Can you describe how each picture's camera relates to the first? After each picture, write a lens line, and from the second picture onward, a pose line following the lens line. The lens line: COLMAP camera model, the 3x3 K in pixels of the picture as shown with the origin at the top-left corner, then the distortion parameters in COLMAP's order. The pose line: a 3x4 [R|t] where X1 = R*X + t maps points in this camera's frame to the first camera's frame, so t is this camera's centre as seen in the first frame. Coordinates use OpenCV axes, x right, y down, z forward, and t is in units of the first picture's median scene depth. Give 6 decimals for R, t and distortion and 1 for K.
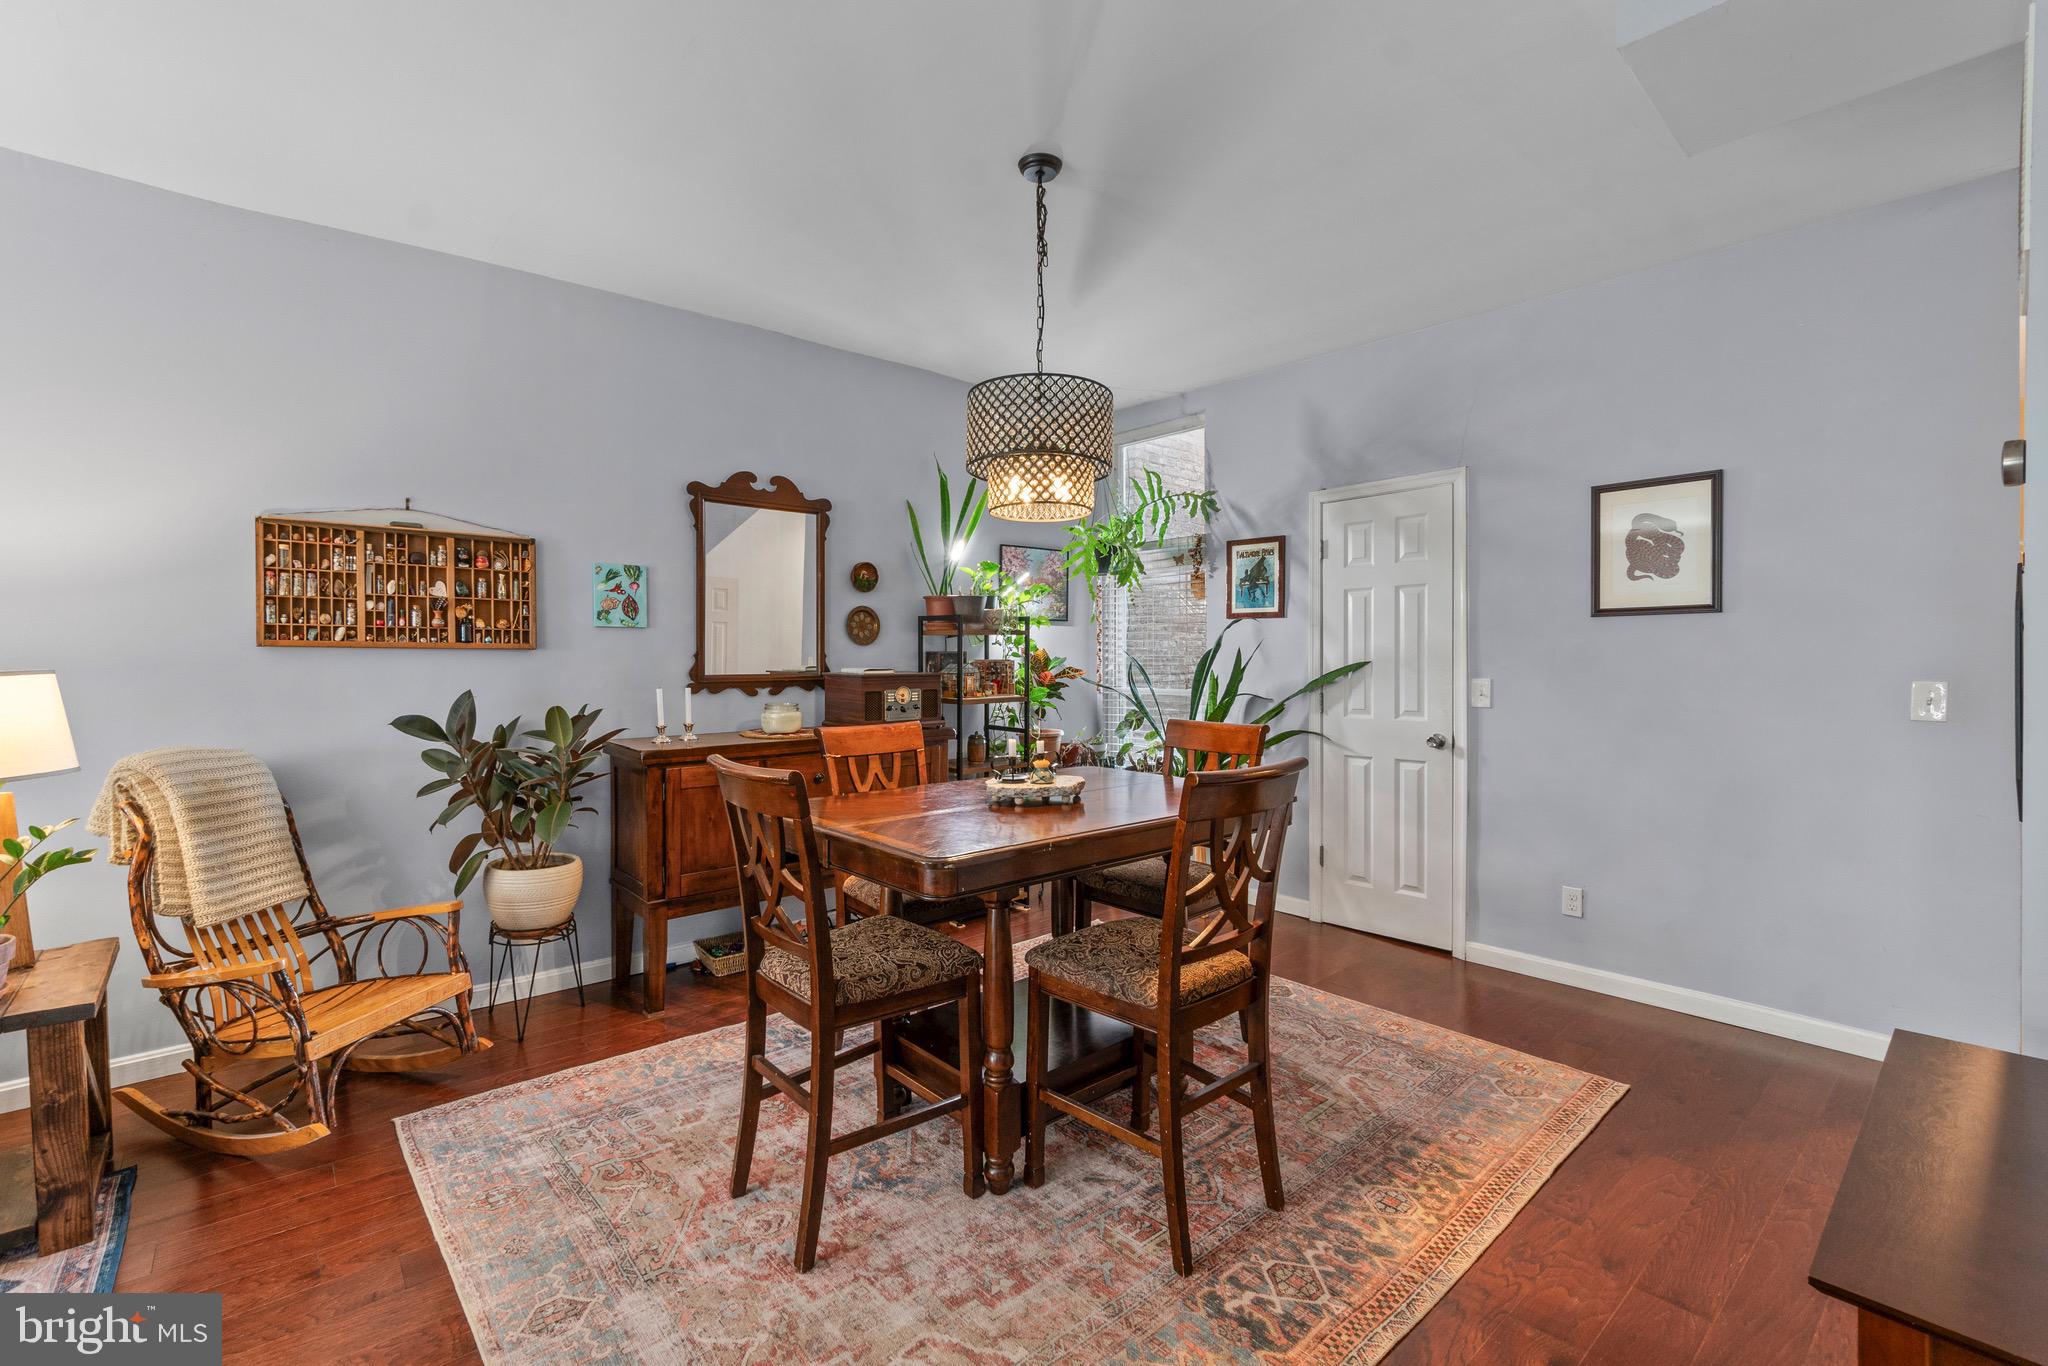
lens RADIAL K [[894.5, 0, 1001.8], [0, 894.5, 667.1], [0, 0, 1]] dist [-0.001896, -0.000770]
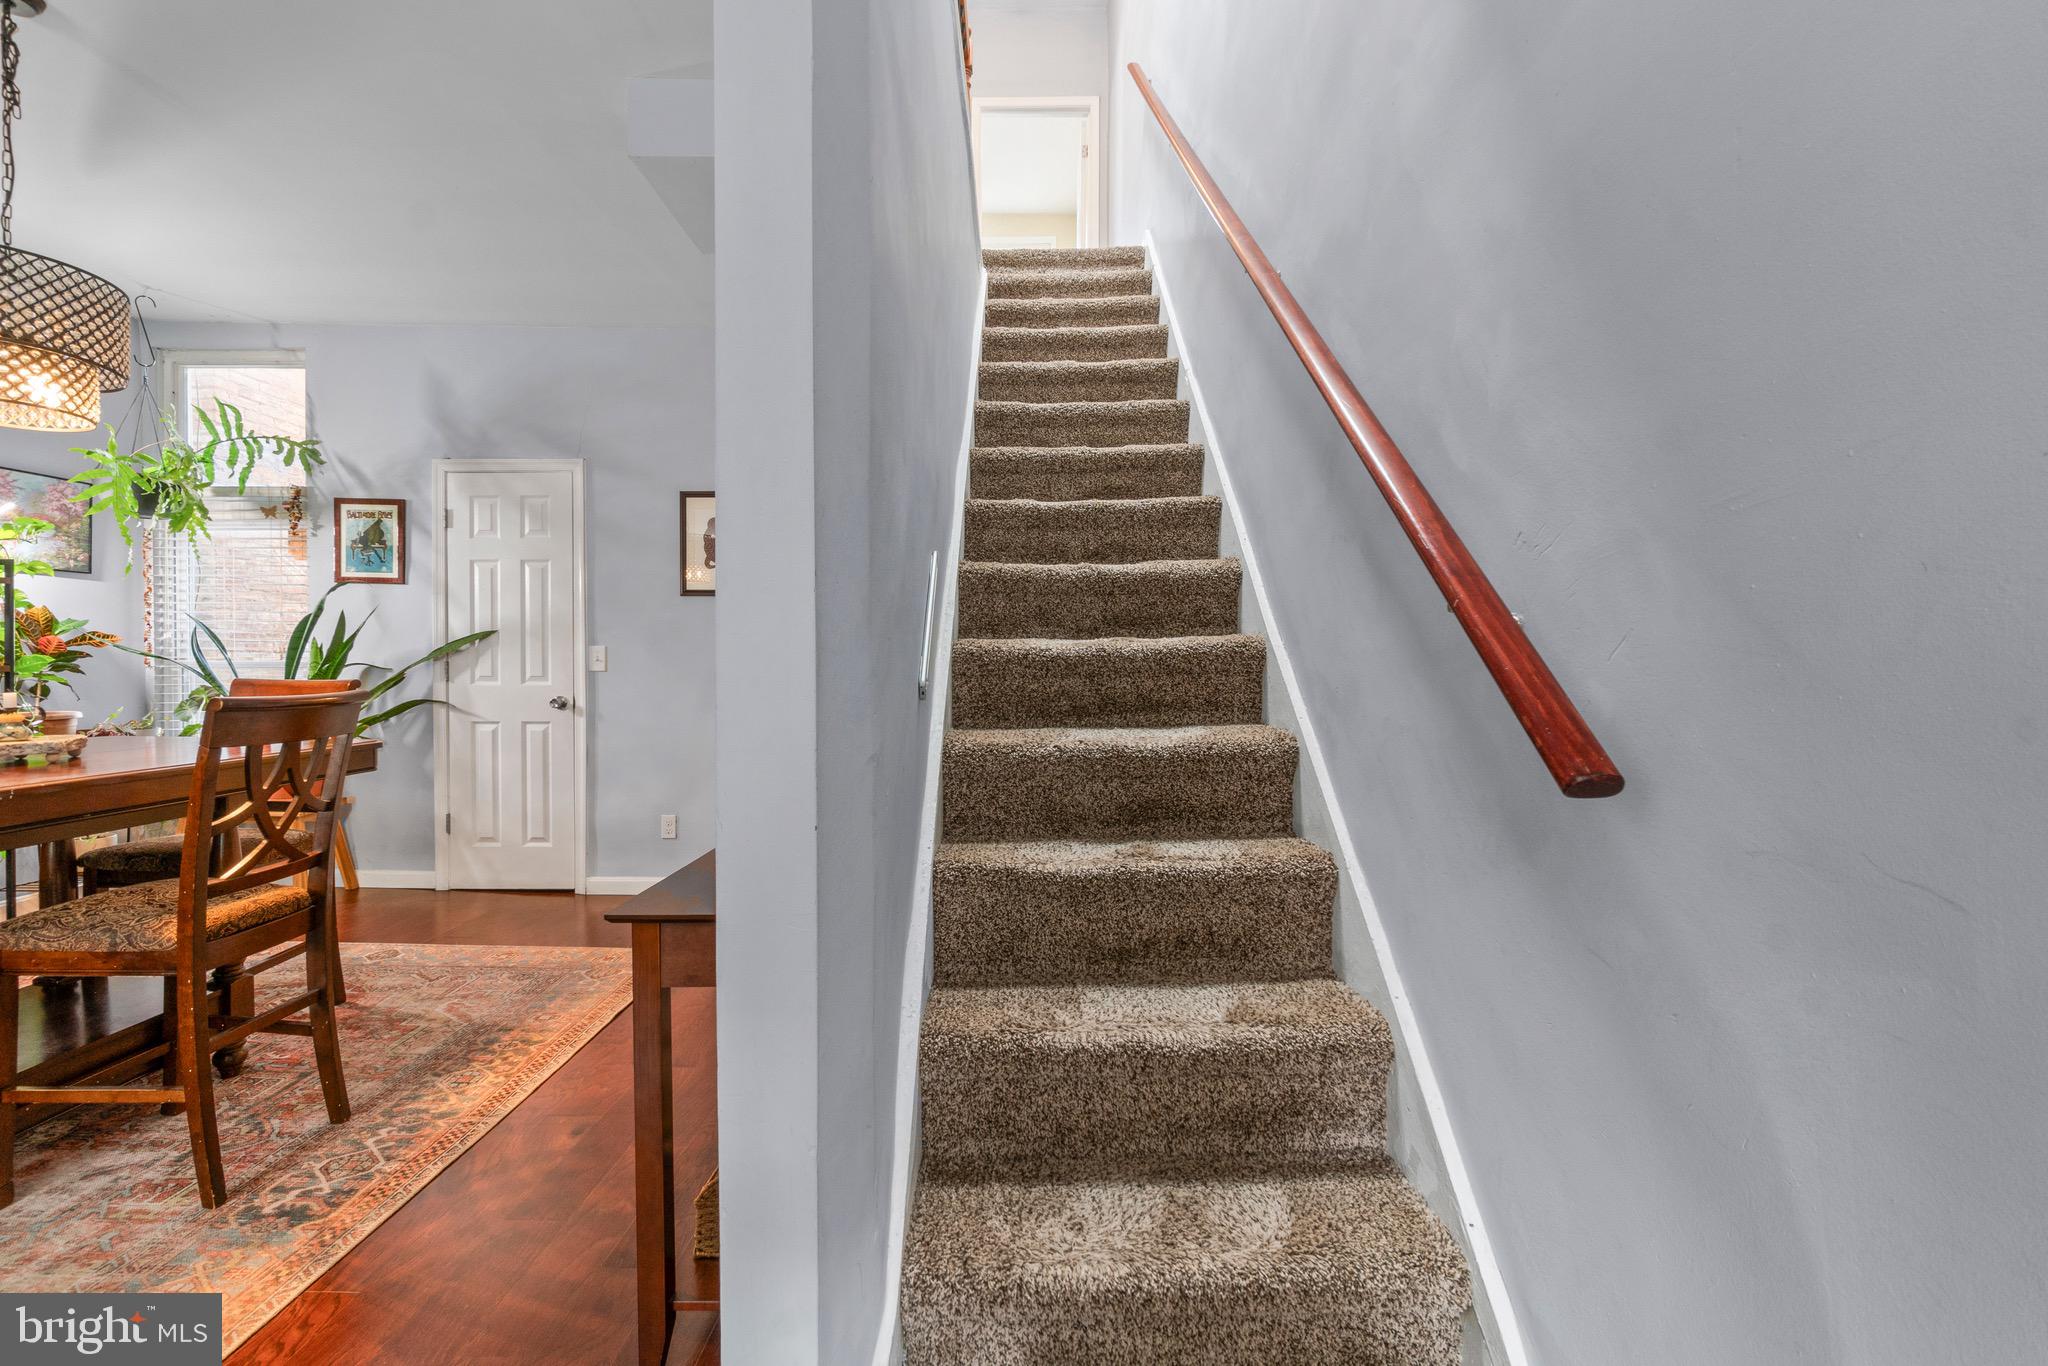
lens RADIAL K [[894.5, 0, 1015.4], [0, 894.5, 674.1], [0, 0, 1]] dist [-0.001896, -0.000770]
pose [[0.656354, -0.004841, 0.754437, 0.024992], [-0.001520, 0.999969, 0.007739, 0.045816], [-0.754451, -0.006226, 0.656326, -0.187324]]
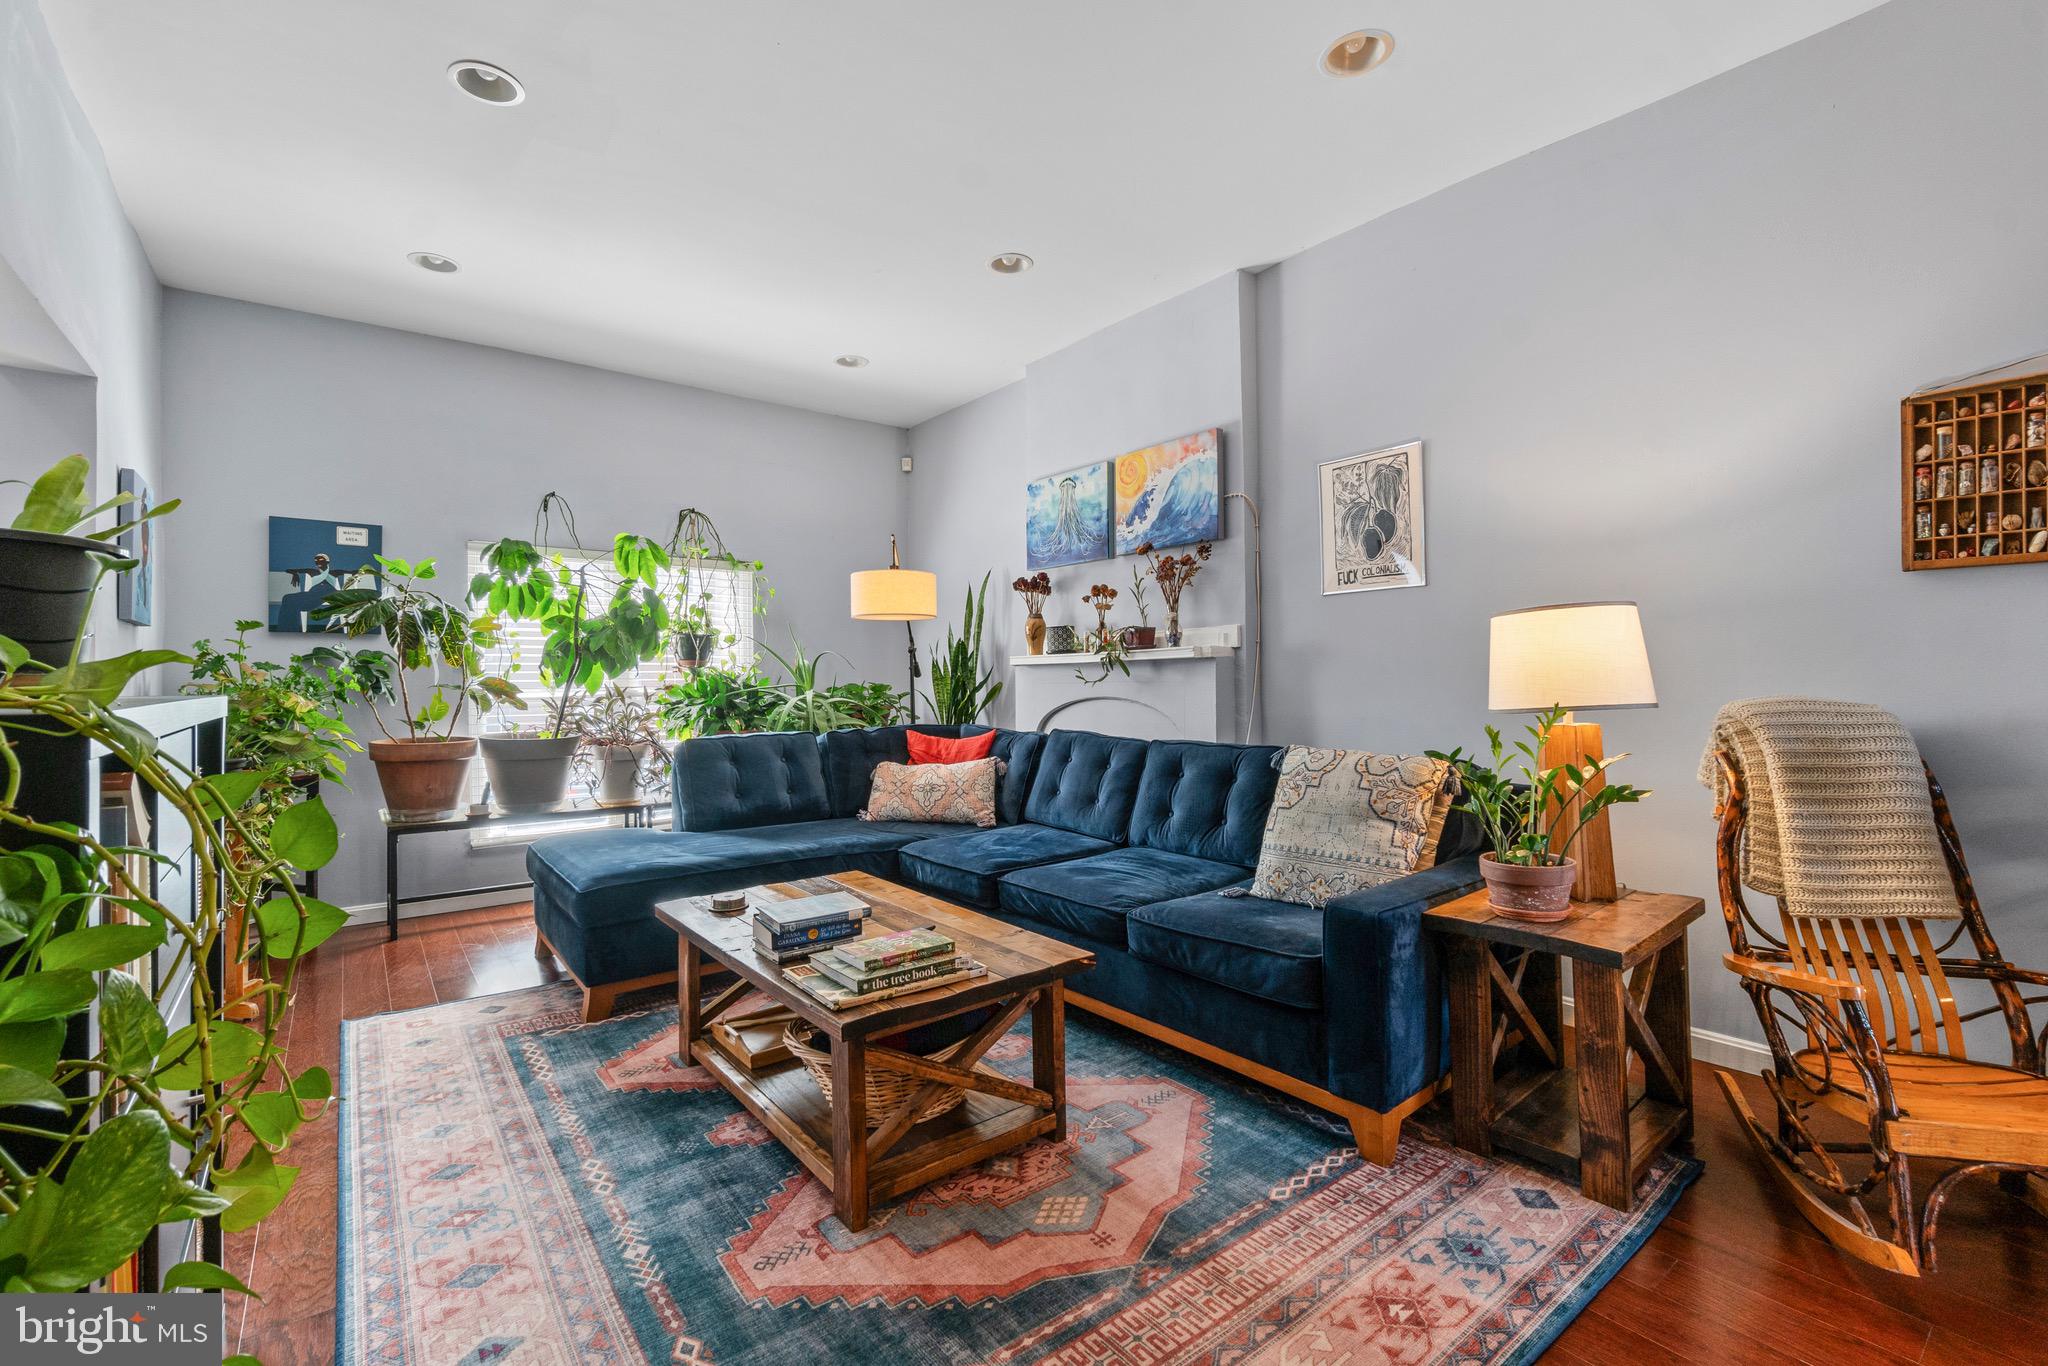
lens RADIAL K [[894.5, 0, 1026.6], [0, 894.5, 671.4], [0, 0, 1]] dist [-0.001896, -0.000770]
pose [[-0.044318, -0.000422, -0.999017, -0.046098], [0.007182, 0.999974, -0.000741, 0.051042], [0.998992, -0.007208, -0.044314, 0.266145]]
